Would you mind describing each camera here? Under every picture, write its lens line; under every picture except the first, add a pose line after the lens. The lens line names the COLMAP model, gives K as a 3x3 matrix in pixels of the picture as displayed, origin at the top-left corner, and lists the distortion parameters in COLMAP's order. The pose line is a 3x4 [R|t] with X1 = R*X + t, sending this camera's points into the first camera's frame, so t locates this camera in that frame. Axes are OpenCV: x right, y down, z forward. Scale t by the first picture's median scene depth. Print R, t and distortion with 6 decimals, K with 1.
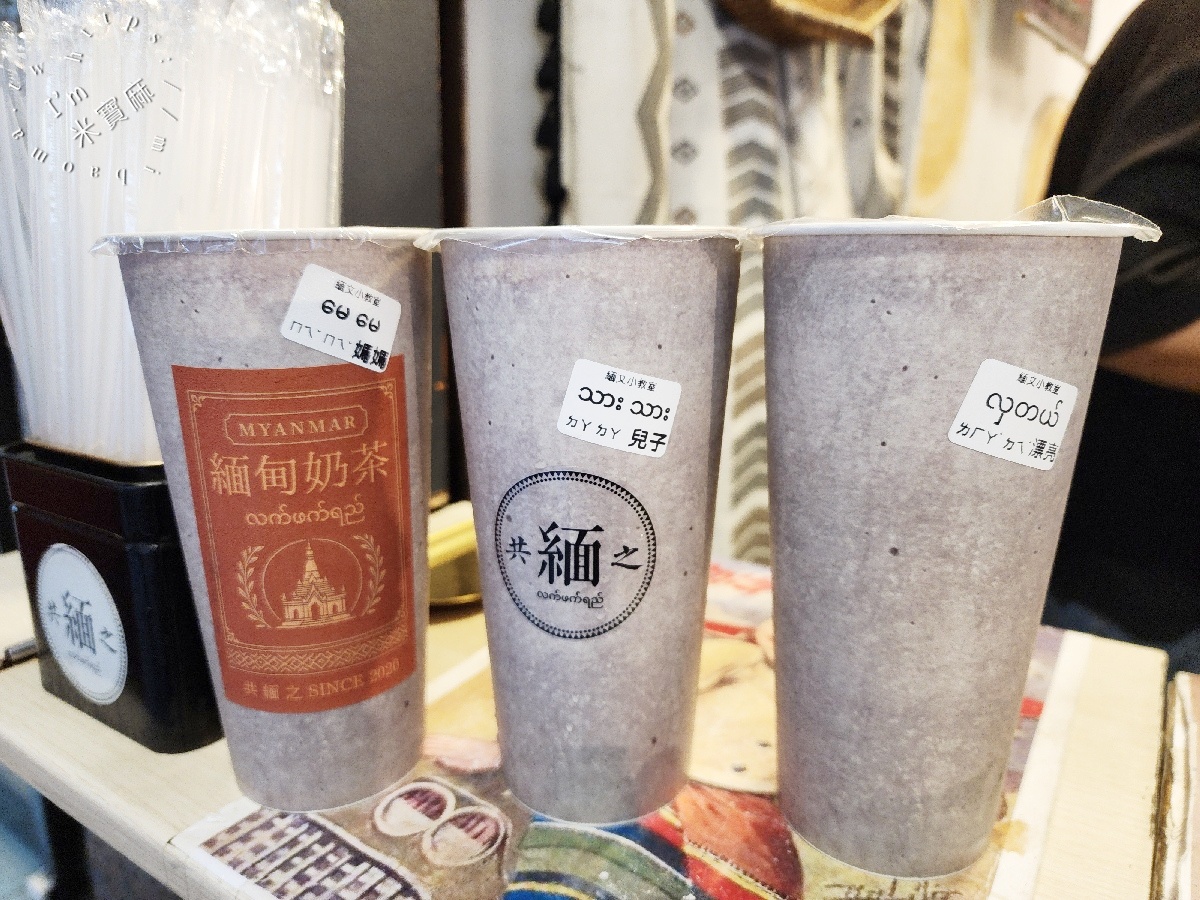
lens RADIAL K [[810.9, 0, 600.0], [0, 810.9, 450.0], [0, 0, 1]] dist [0.002810, -0.024619]
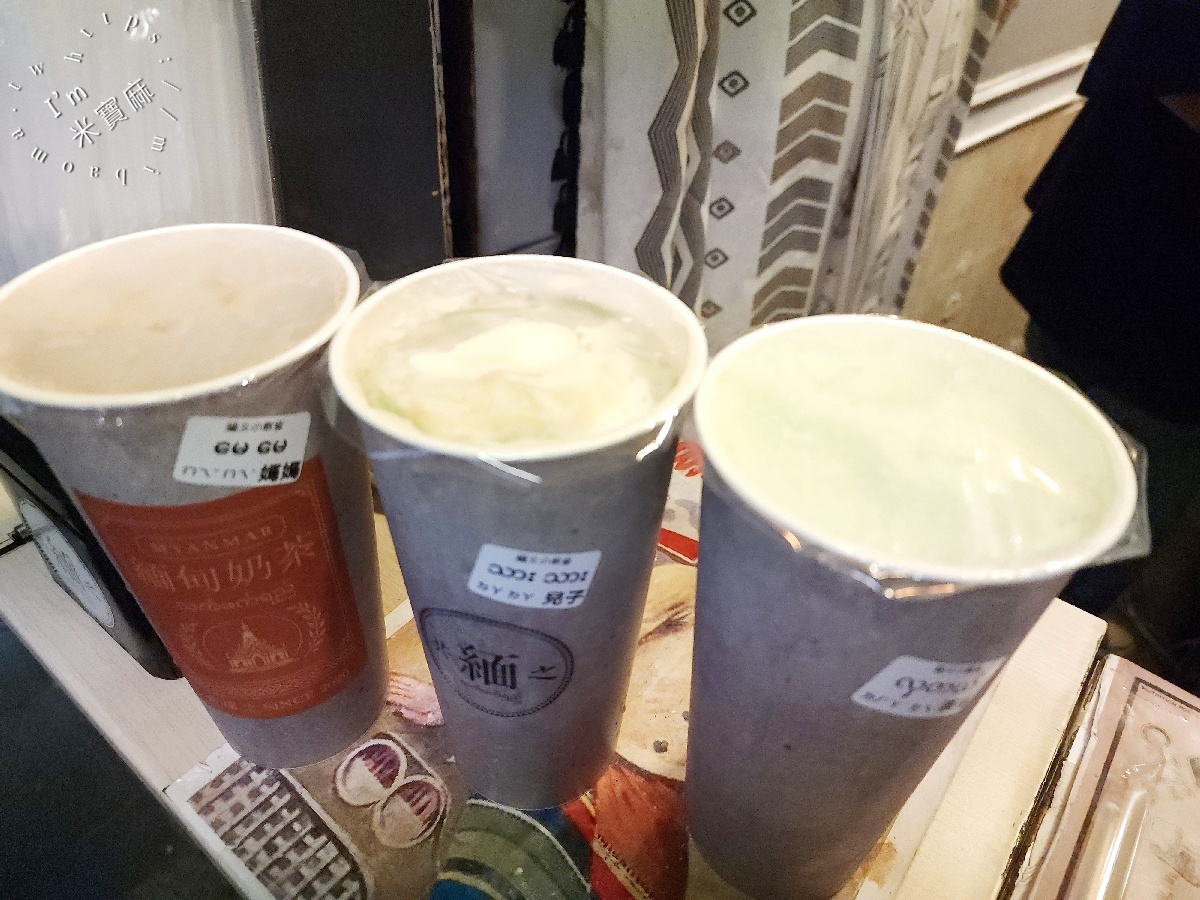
lens RADIAL K [[799.9, 0, 600.0], [0, 799.9, 450.0], [0, 0, 1]] dist [-0.000936, -0.000599]
pose [[0.996093, 0.081652, -0.033627, 0.111507], [-0.060579, 0.908918, 0.412550, -0.528418], [0.064250, -0.408901, 0.910314, 0.186934]]
